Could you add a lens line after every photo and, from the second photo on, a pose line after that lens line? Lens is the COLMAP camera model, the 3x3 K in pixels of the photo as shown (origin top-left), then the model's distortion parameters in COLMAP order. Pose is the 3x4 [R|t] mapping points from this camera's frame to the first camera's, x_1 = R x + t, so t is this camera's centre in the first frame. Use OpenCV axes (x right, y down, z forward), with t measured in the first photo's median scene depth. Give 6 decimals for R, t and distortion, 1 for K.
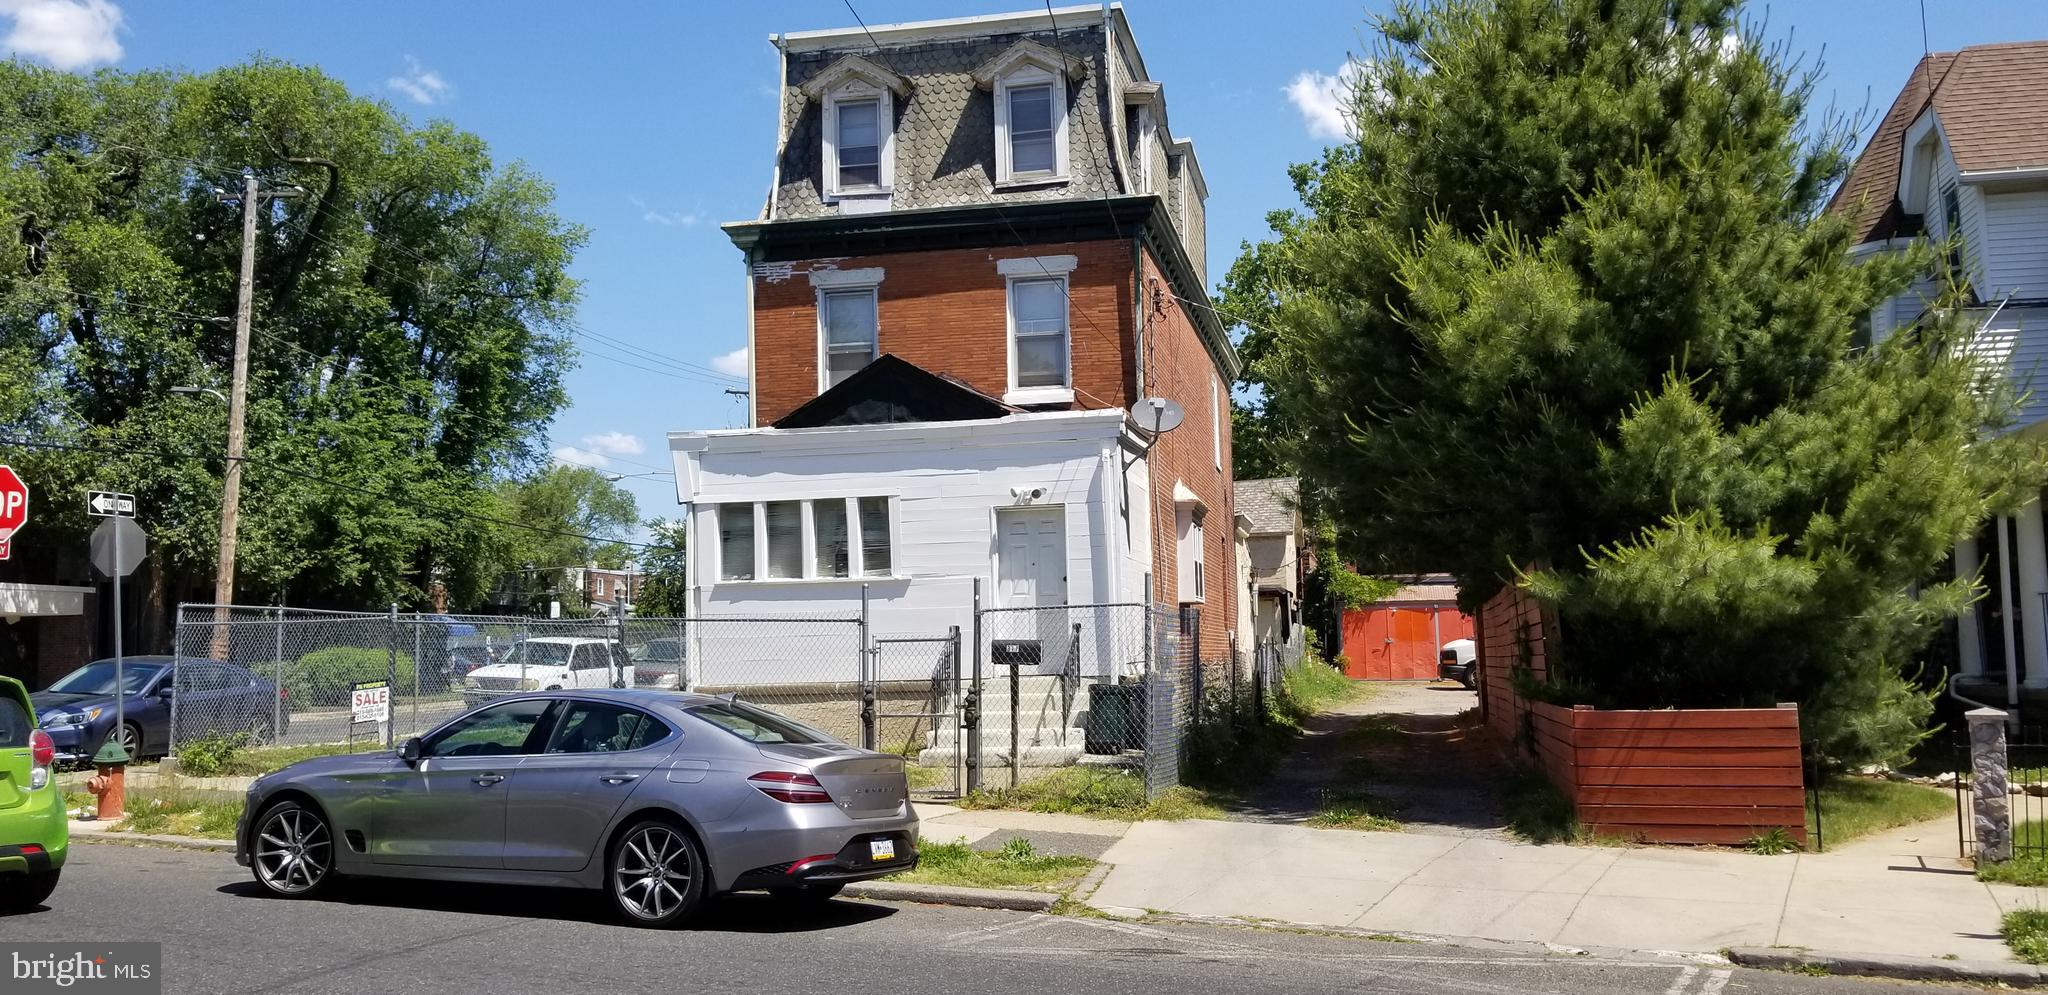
lens RADIAL K [[1878.3, 0, 1018.9], [0, 1878.3, 492.9], [0, 0, 1]] dist [0.061624, 0.000000]
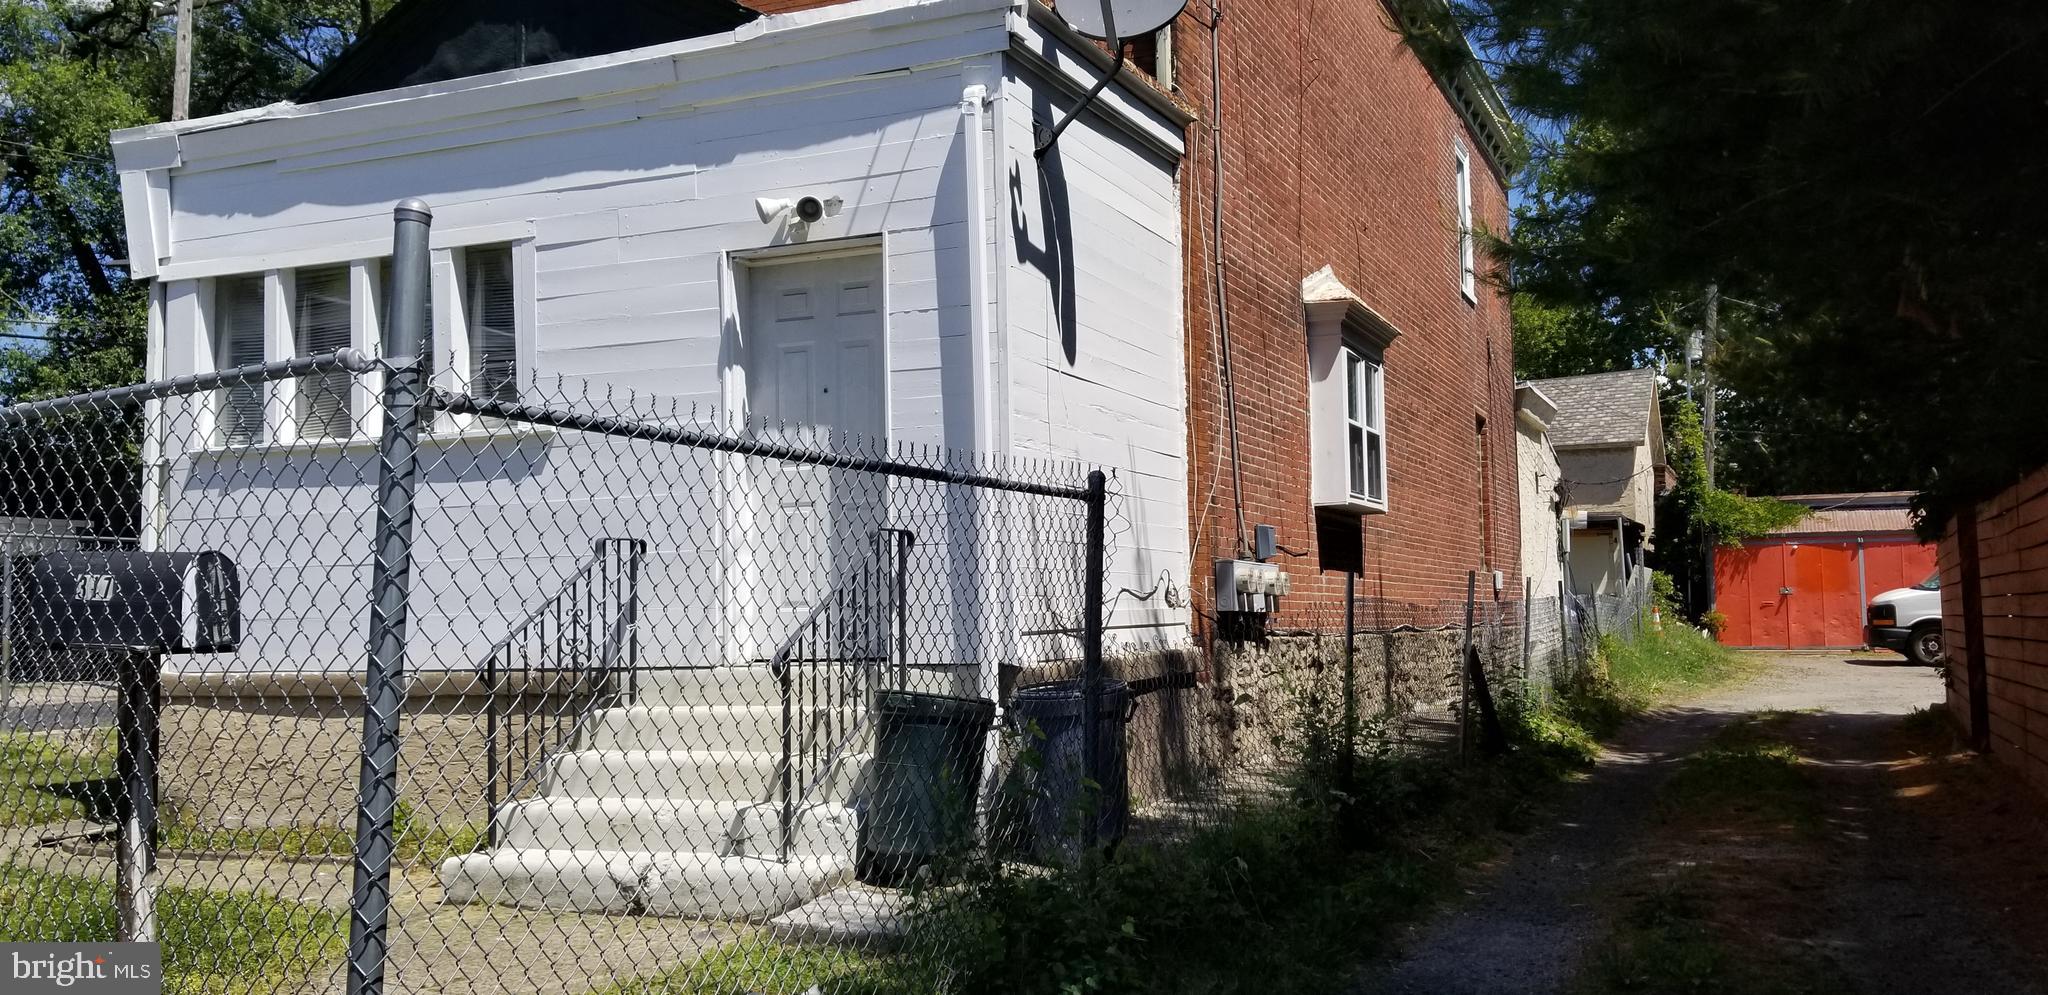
lens RADIAL K [[1878.3, 0, 1017.7], [0, 1878.3, 498.5], [0, 0, 1]] dist [0.061624, 0.000000]
pose [[0.980784, -0.009792, -0.194851, 0.134645], [0.015087, 0.999556, 0.025709, 0.054083], [0.194513, -0.028155, 0.980496, 0.635429]]
